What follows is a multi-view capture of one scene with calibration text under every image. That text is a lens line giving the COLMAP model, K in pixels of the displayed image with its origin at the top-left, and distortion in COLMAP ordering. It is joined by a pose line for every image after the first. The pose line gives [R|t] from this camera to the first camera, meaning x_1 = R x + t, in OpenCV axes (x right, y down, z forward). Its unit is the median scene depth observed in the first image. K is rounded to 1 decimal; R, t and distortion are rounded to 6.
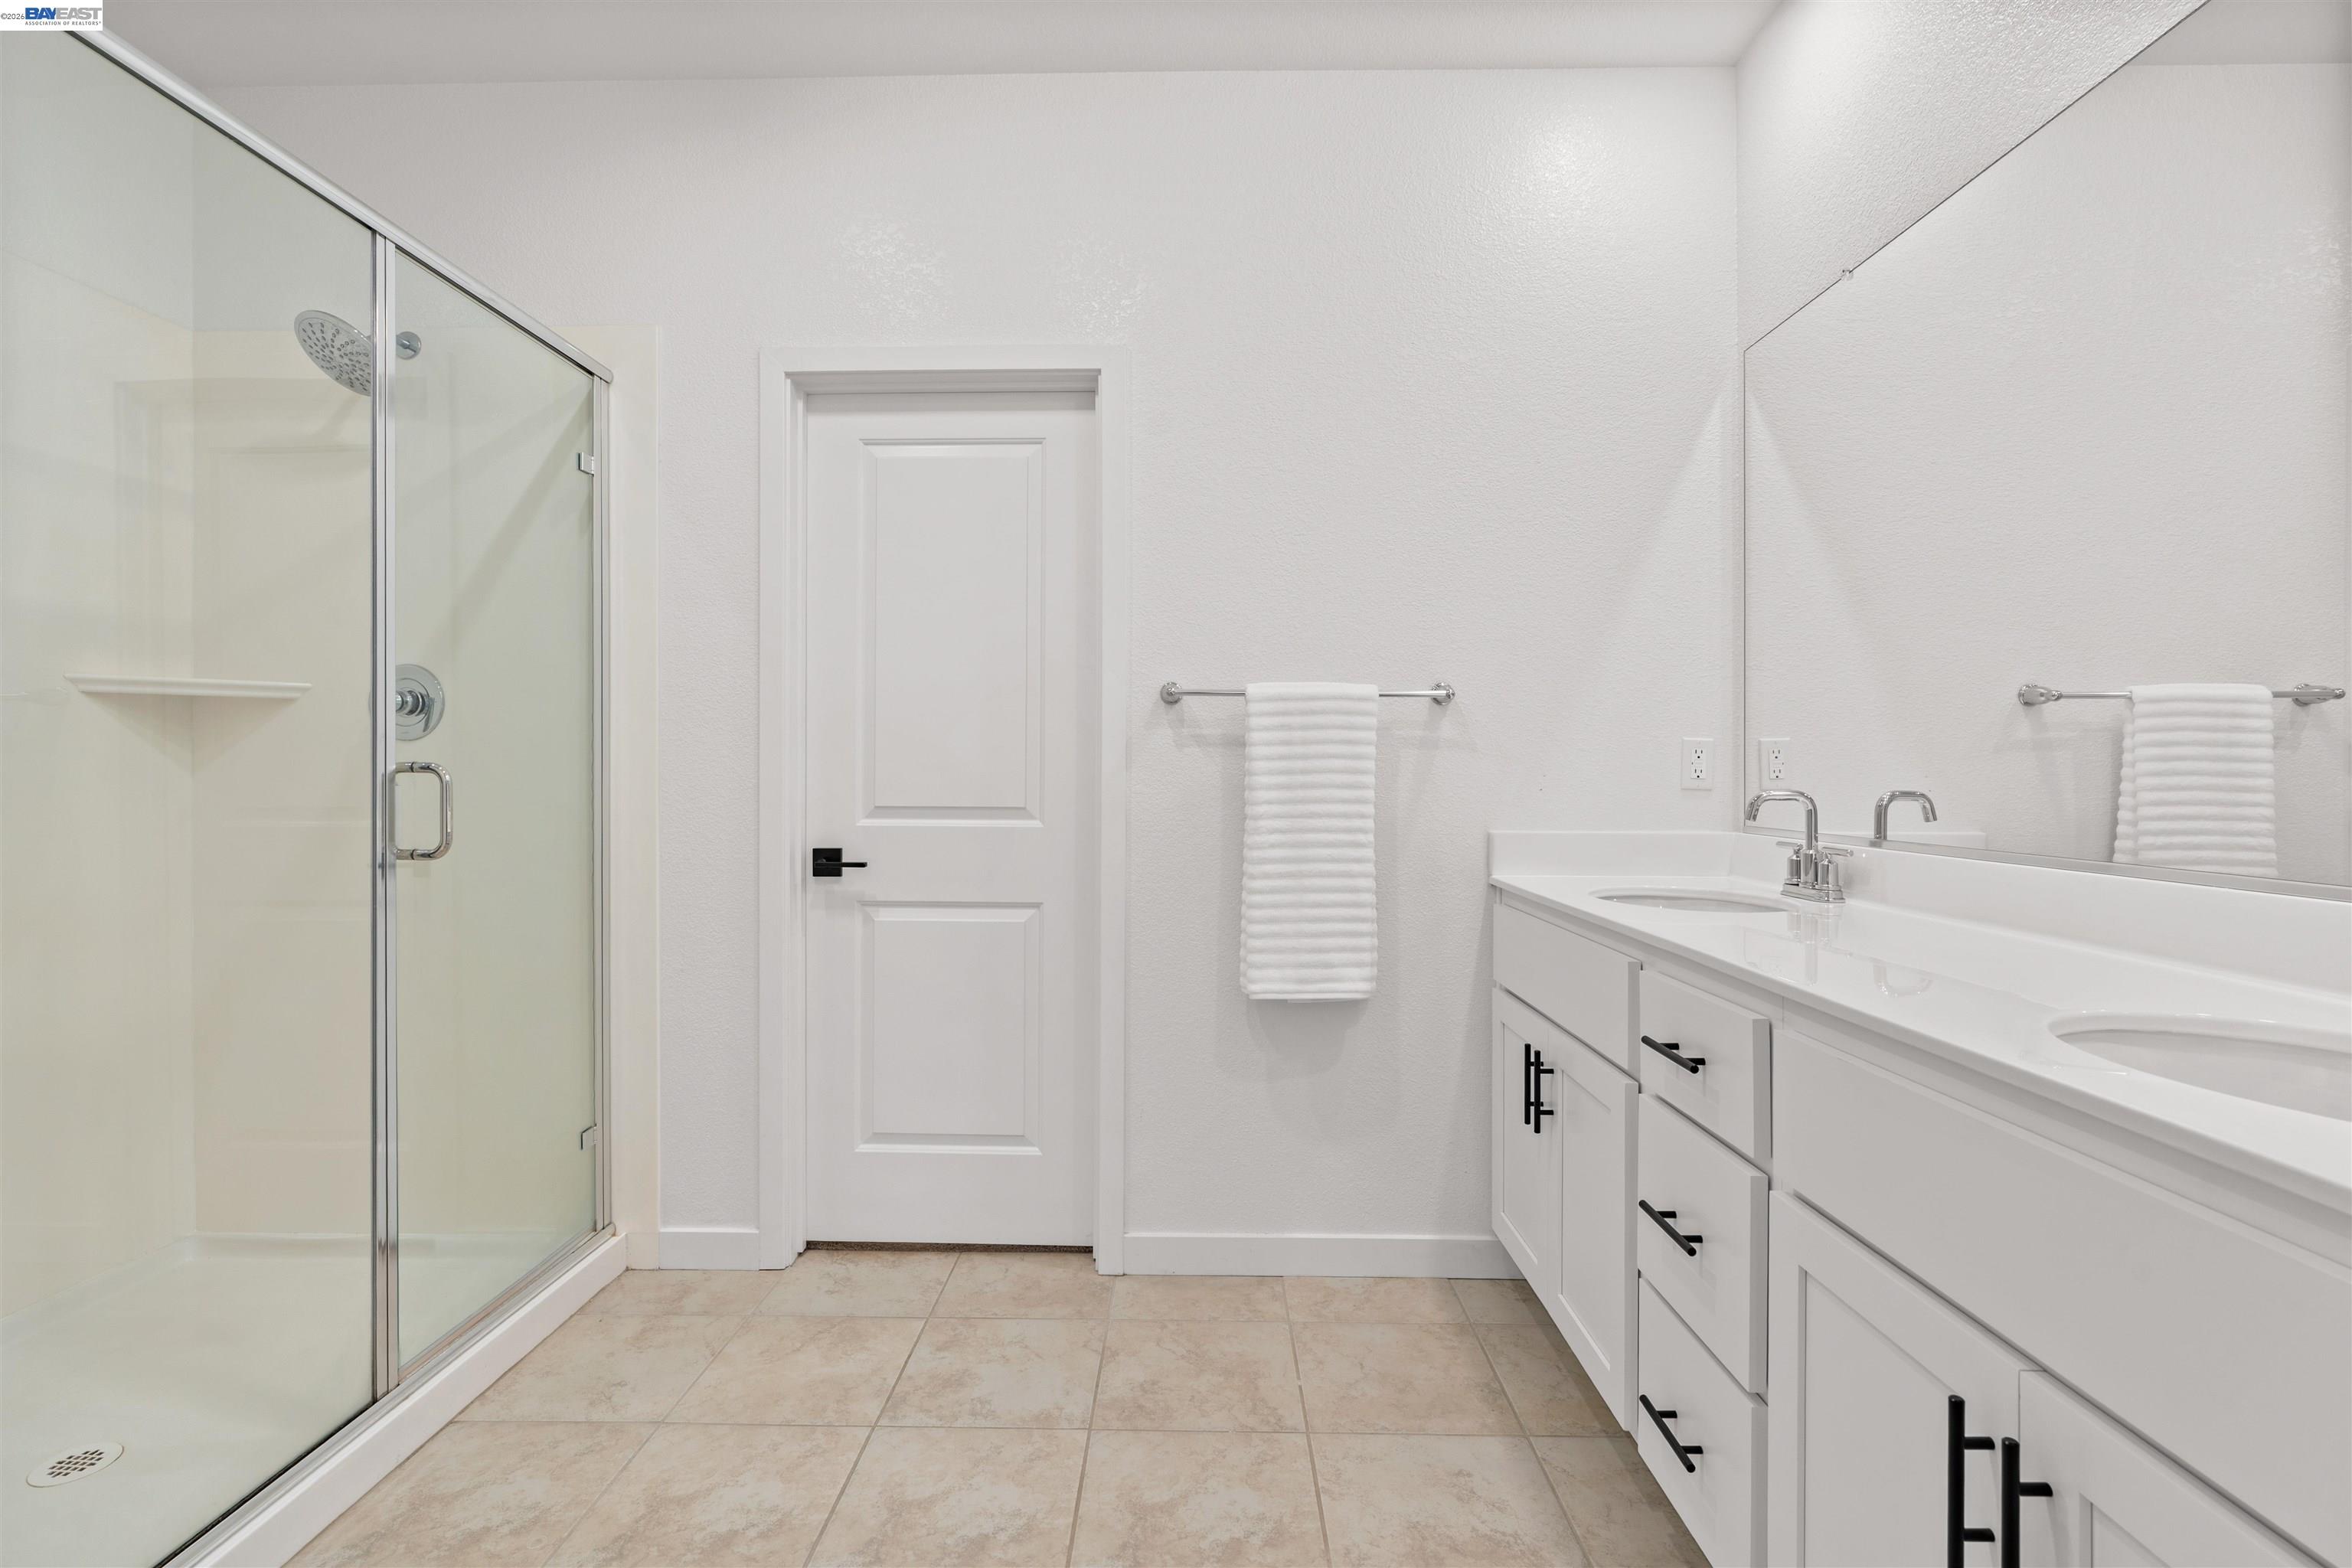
lens RADIAL K [[1067.0, 0, 1158.7], [0, 1067.0, 781.4], [0, 0, 1]] dist [-0.003041, 0.002185]
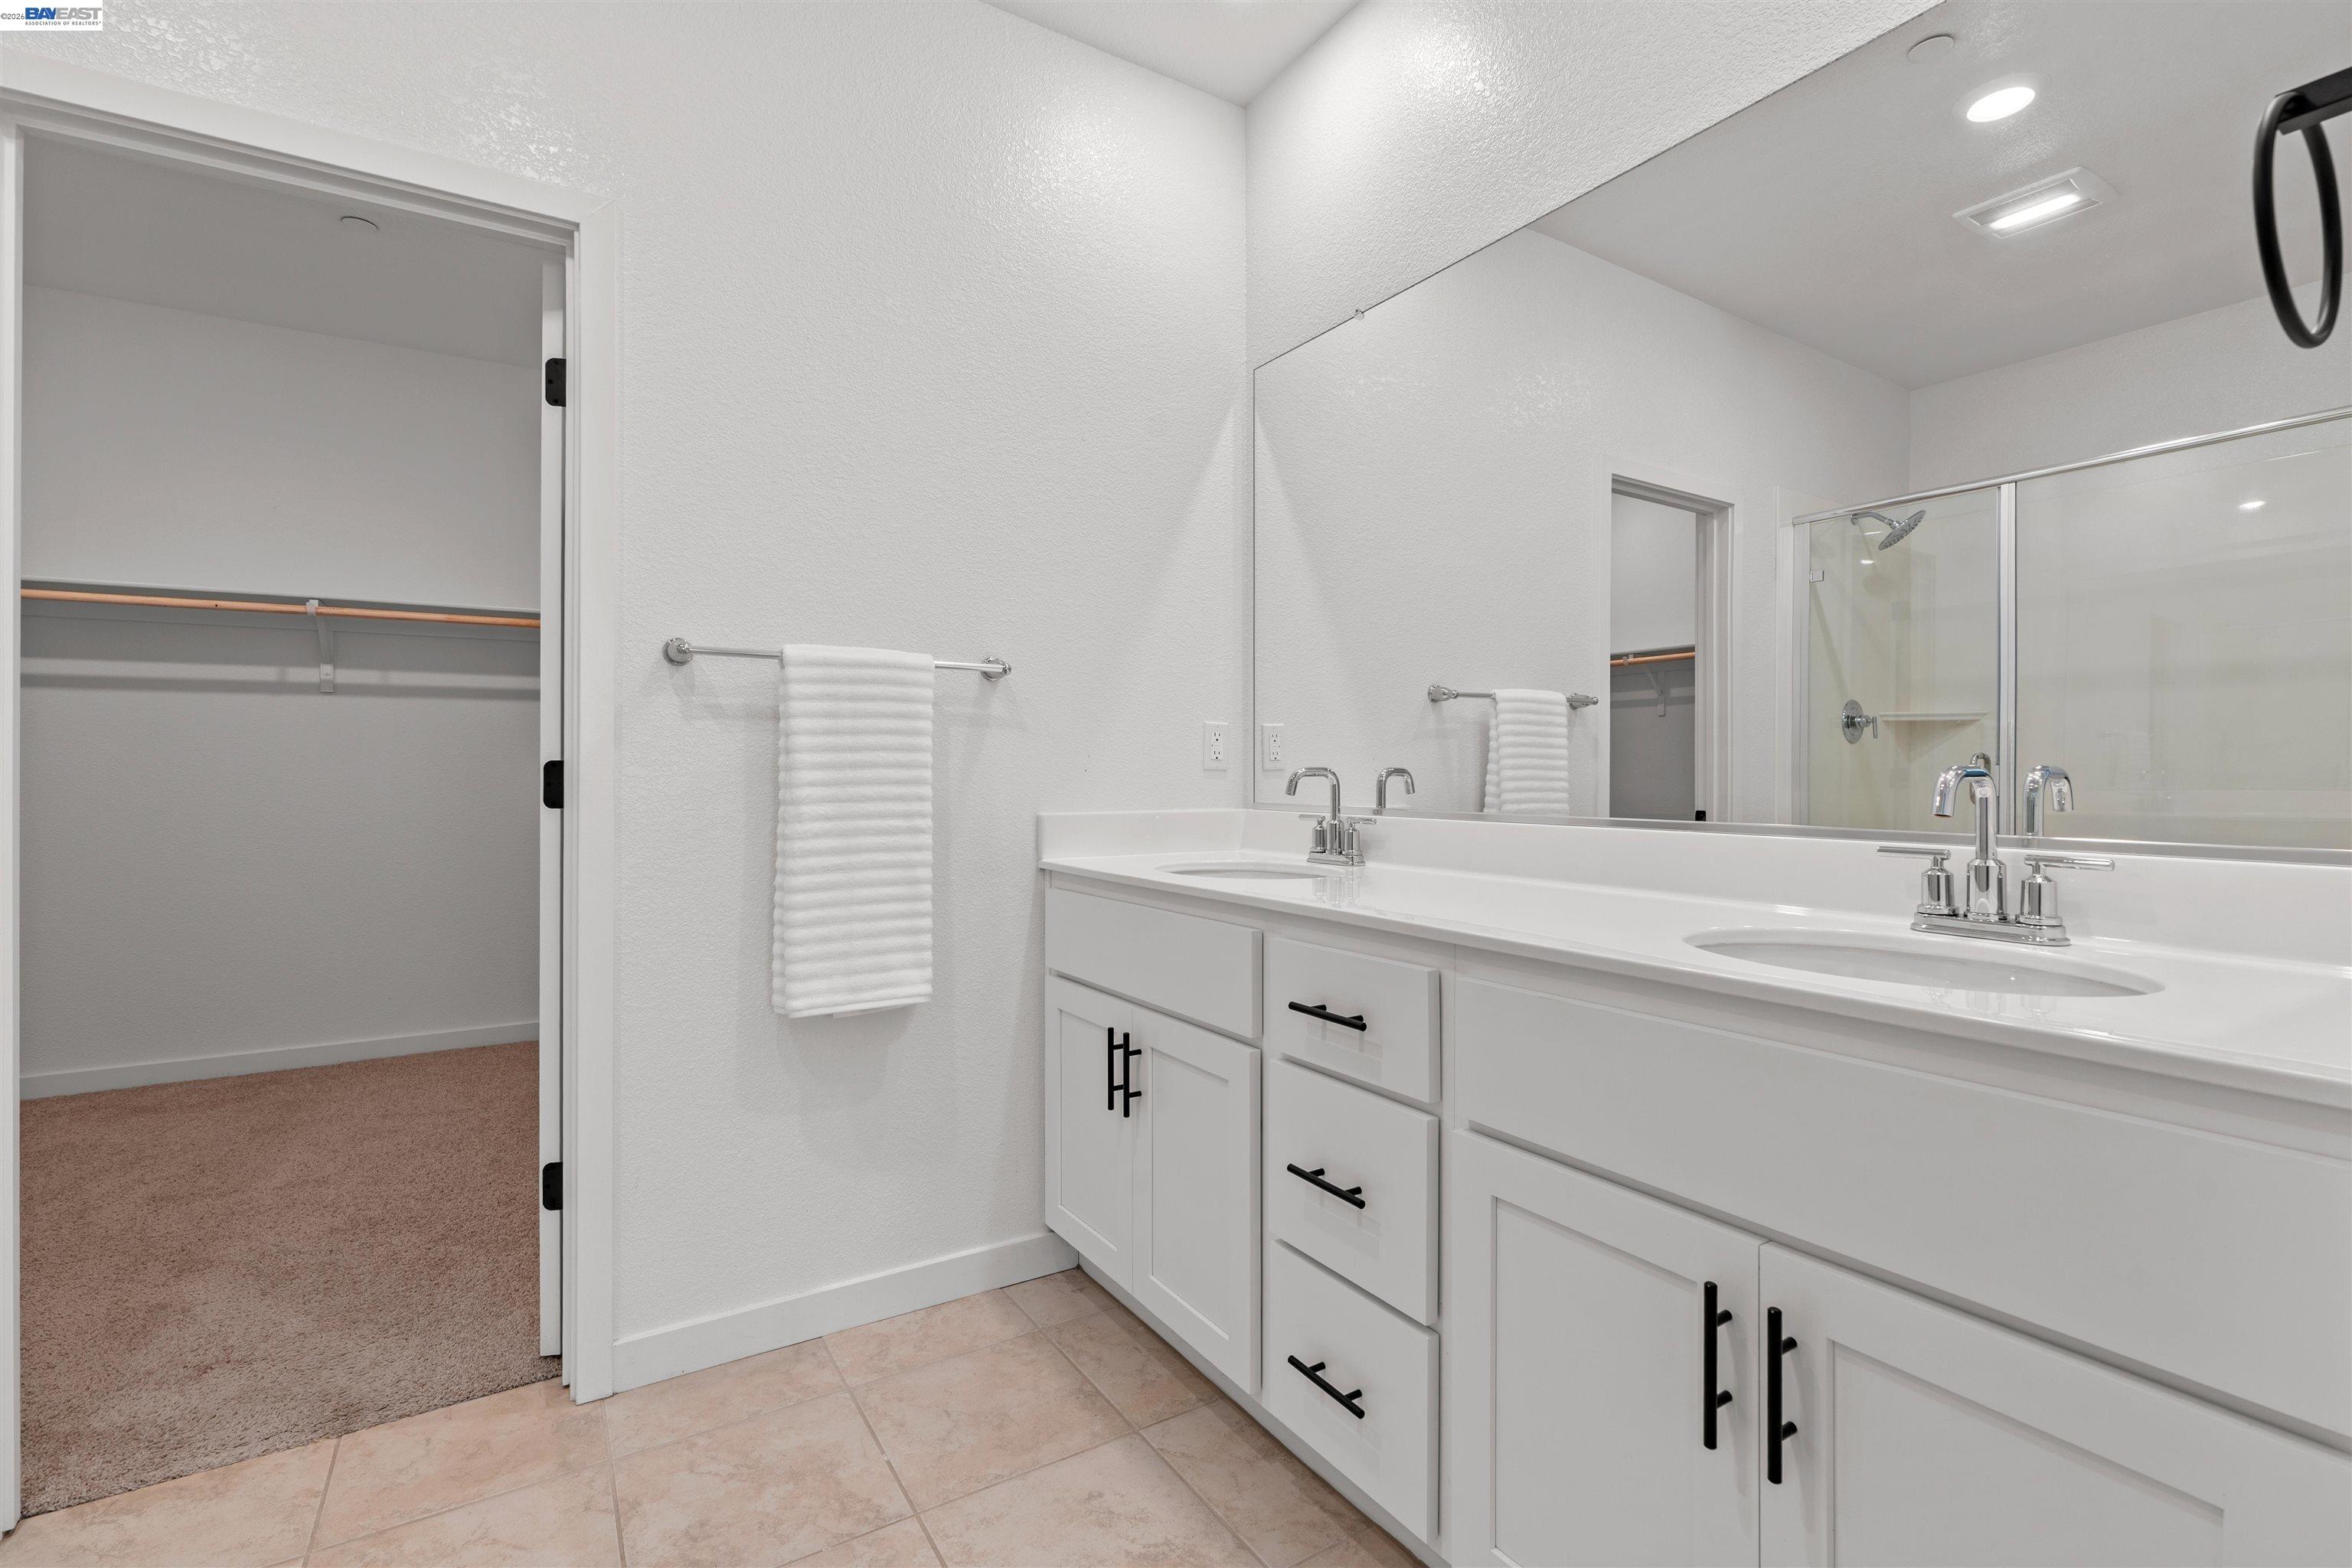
lens RADIAL K [[1067.0, 0, 1184.6], [0, 1067.0, 771.1], [0, 0, 1]] dist [-0.003041, 0.002185]
pose [[0.835727, -0.001954, 0.549141, -0.118901], [0.004398, 0.999985, -0.003135, 0.013001], [-0.549127, 0.005035, 0.835724, 0.128170]]
